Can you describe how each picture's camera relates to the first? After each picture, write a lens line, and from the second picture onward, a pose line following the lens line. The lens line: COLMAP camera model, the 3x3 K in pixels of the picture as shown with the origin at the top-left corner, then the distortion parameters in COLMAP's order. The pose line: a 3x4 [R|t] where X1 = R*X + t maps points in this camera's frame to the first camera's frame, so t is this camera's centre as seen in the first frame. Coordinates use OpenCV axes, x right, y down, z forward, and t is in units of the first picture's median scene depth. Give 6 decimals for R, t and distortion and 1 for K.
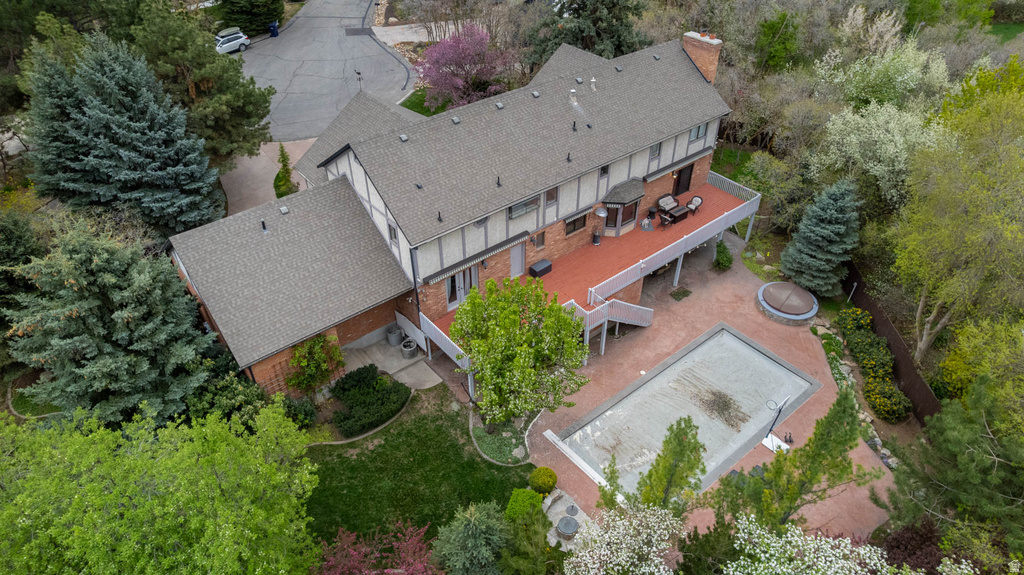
lens RADIAL K [[655.0, 0, 514.5], [0, 655.0, 289.1], [0, 0, 1]] dist [-0.072516, 0.064536]
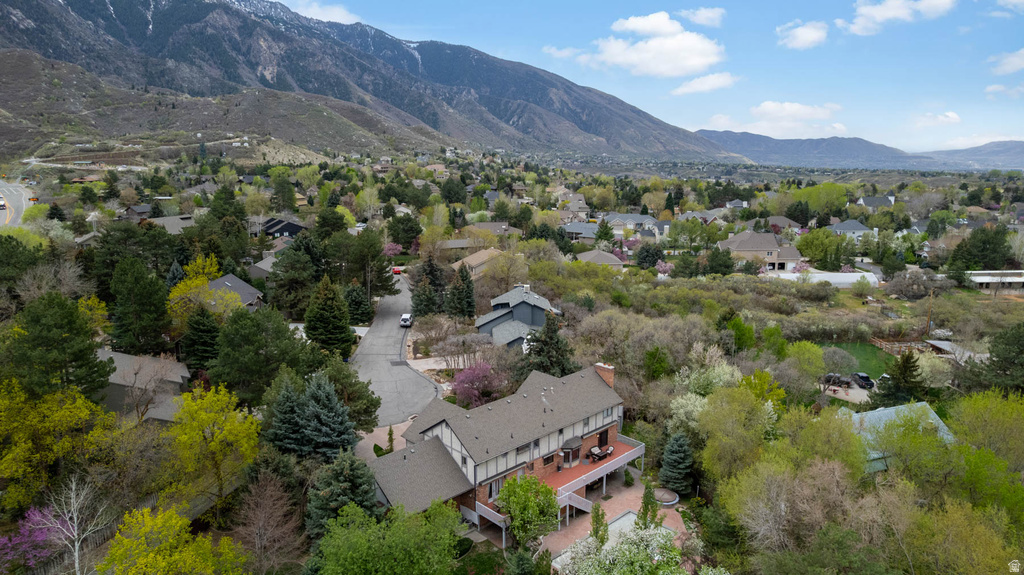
lens RADIAL K [[655.0, 0, 514.5], [0, 655.0, 289.1], [0, 0, 1]] dist [-0.072516, 0.064536]
pose [[0.996841, -0.018208, 0.077313, -0.148025], [0.051119, 0.892061, -0.449014, 0.312951], [-0.060793, 0.451548, 0.890174, -0.951288]]
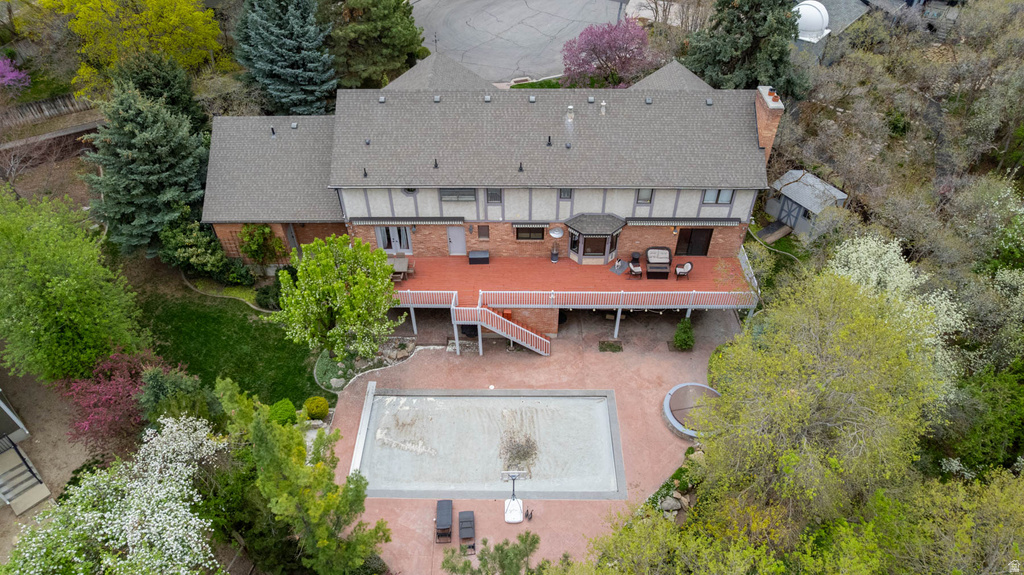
lens RADIAL K [[655.0, 0, 514.5], [0, 655.0, 289.1], [0, 0, 1]] dist [-0.072516, 0.064536]
pose [[0.766168, 0.436047, -0.472070, 0.592971], [-0.398077, 0.898700, 0.184045, -0.198112], [0.504501, 0.046910, 0.862136, 0.114089]]
